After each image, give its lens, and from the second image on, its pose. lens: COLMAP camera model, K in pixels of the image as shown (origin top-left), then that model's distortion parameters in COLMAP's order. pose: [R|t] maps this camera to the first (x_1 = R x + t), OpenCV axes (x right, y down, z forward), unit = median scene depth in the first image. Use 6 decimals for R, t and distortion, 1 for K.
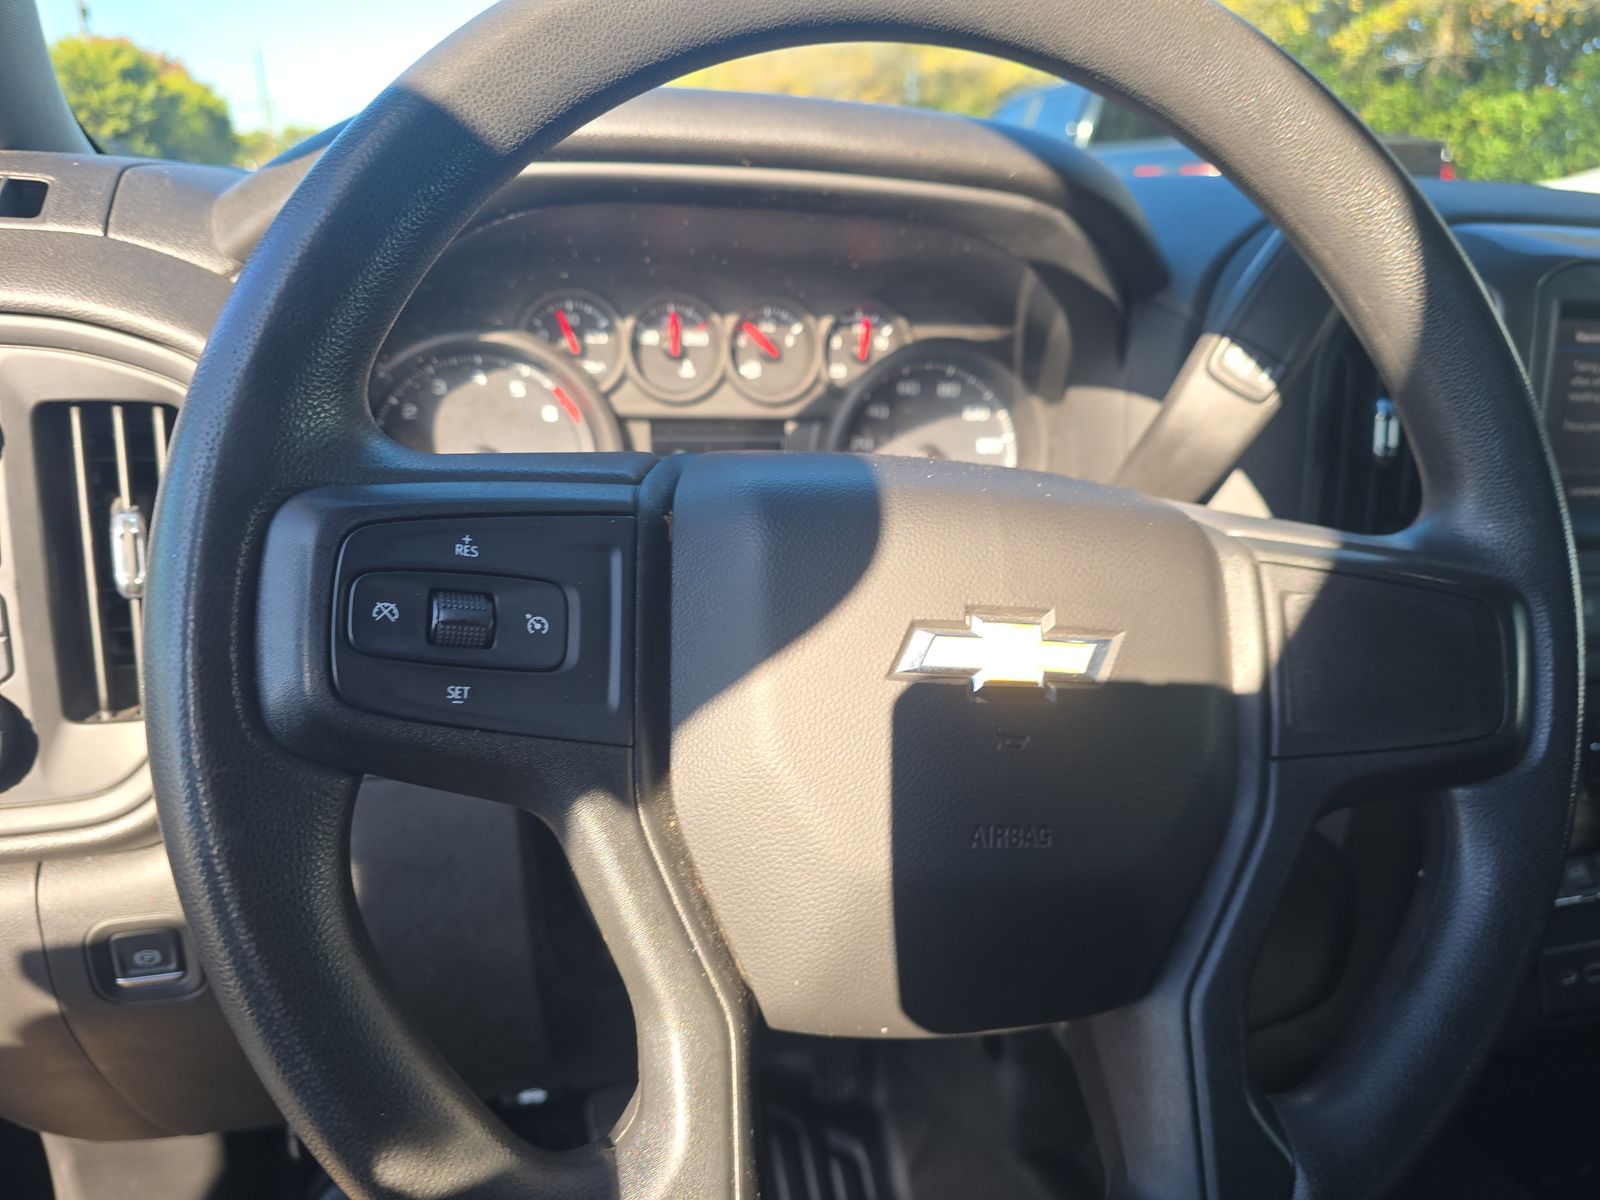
lens RADIAL K [[1077.0, 0, 800.0], [0, 1077.0, 600.0], [0, 0, 1]] dist [0.002475, -0.013070]
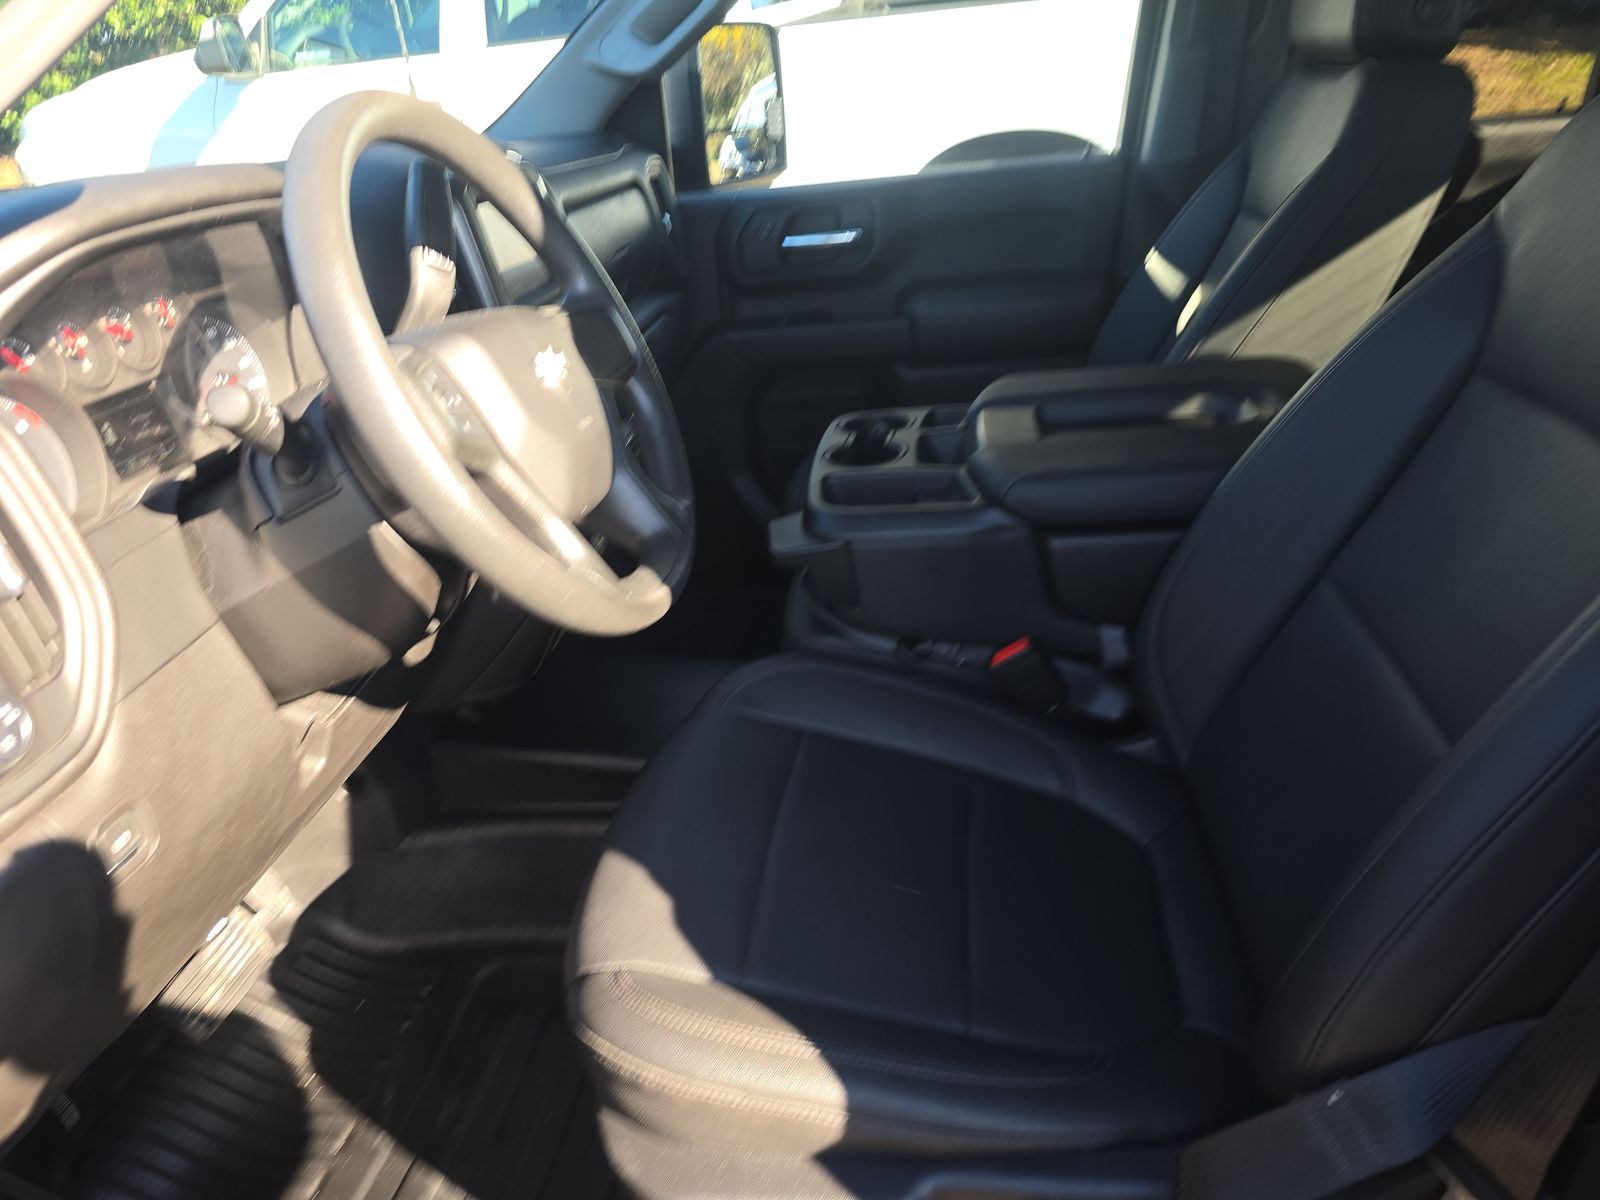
lens RADIAL K [[1077.0, 0, 800.0], [0, 1077.0, 600.0], [0, 0, 1]] dist [0.002475, -0.013070]
pose [[0.381904, -0.478437, 0.790726, -1.012458], [0.409701, 0.854557, 0.319182, -0.024371], [-0.828429, 0.202064, 0.522375, -0.418501]]
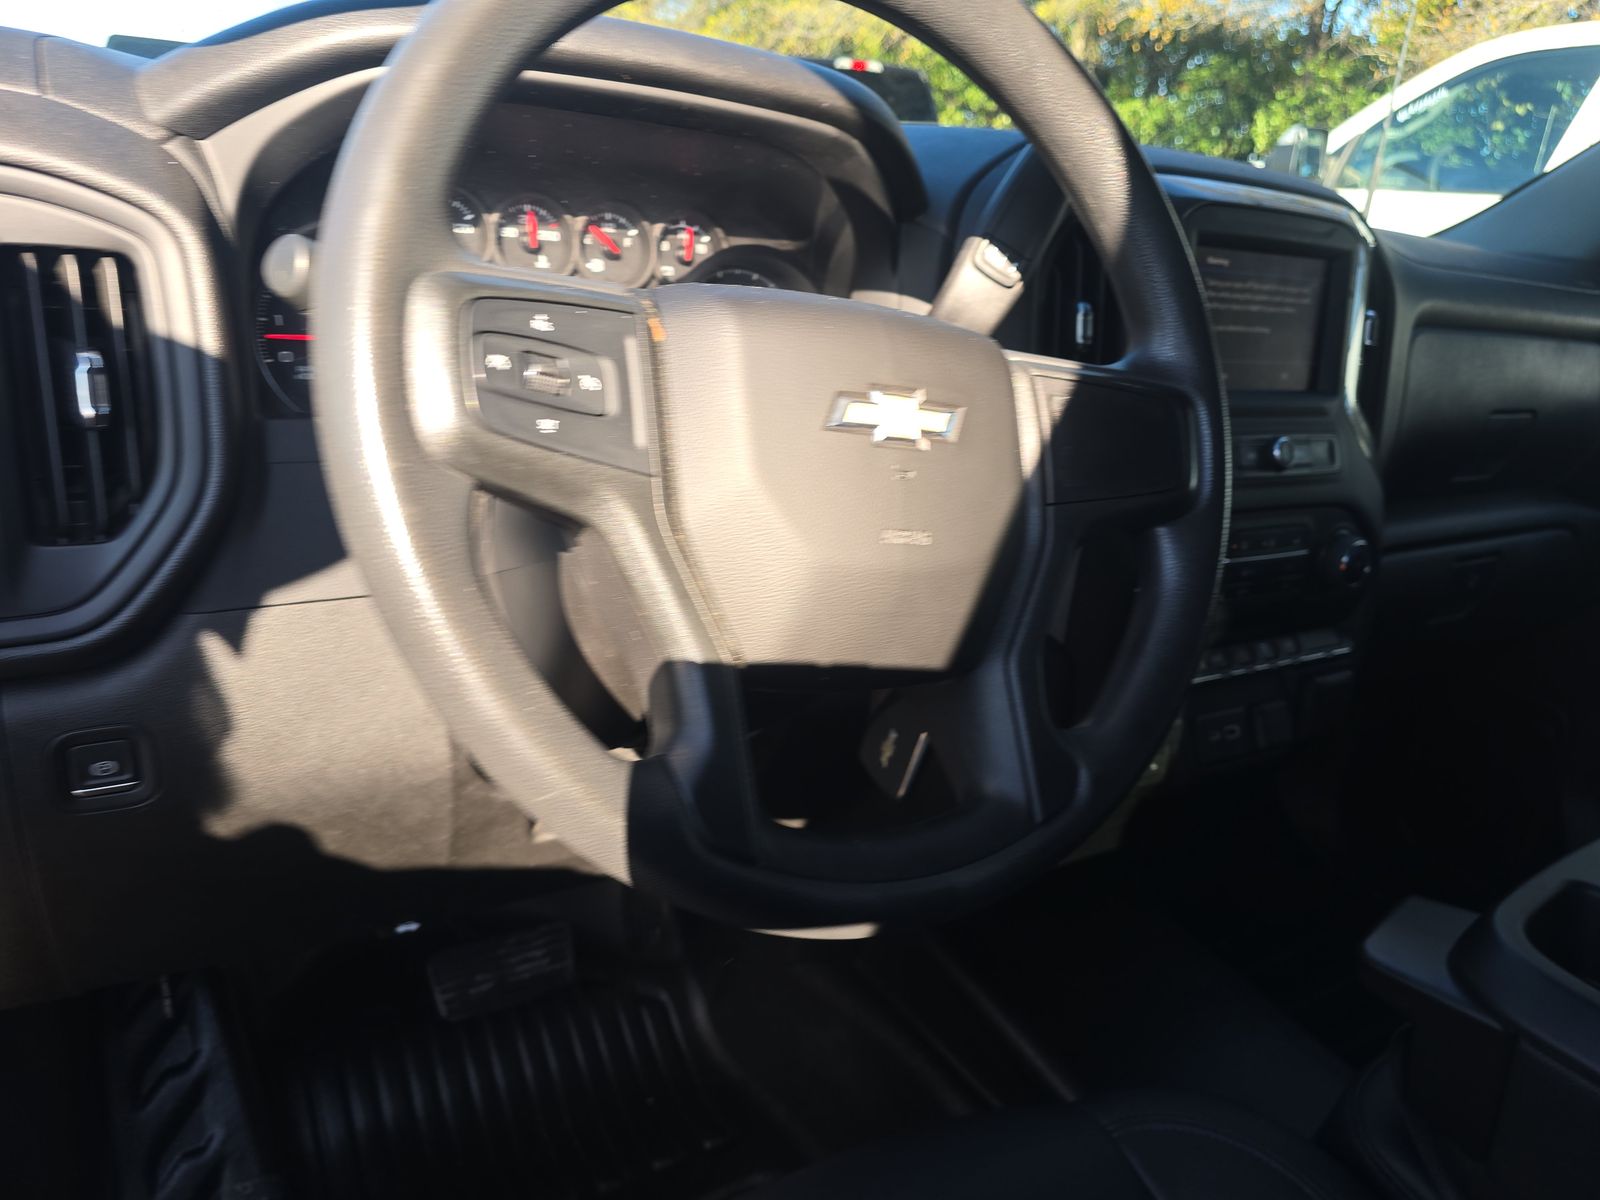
lens RADIAL K [[1077.0, 0, 800.0], [0, 1077.0, 600.0], [0, 0, 1]] dist [0.002475, -0.013070]
pose [[0.961447, -0.047837, 0.270799, -0.173437], [0.040872, 0.998674, 0.031306, 0.125500], [-0.271937, -0.019031, 0.962127, -0.196505]]
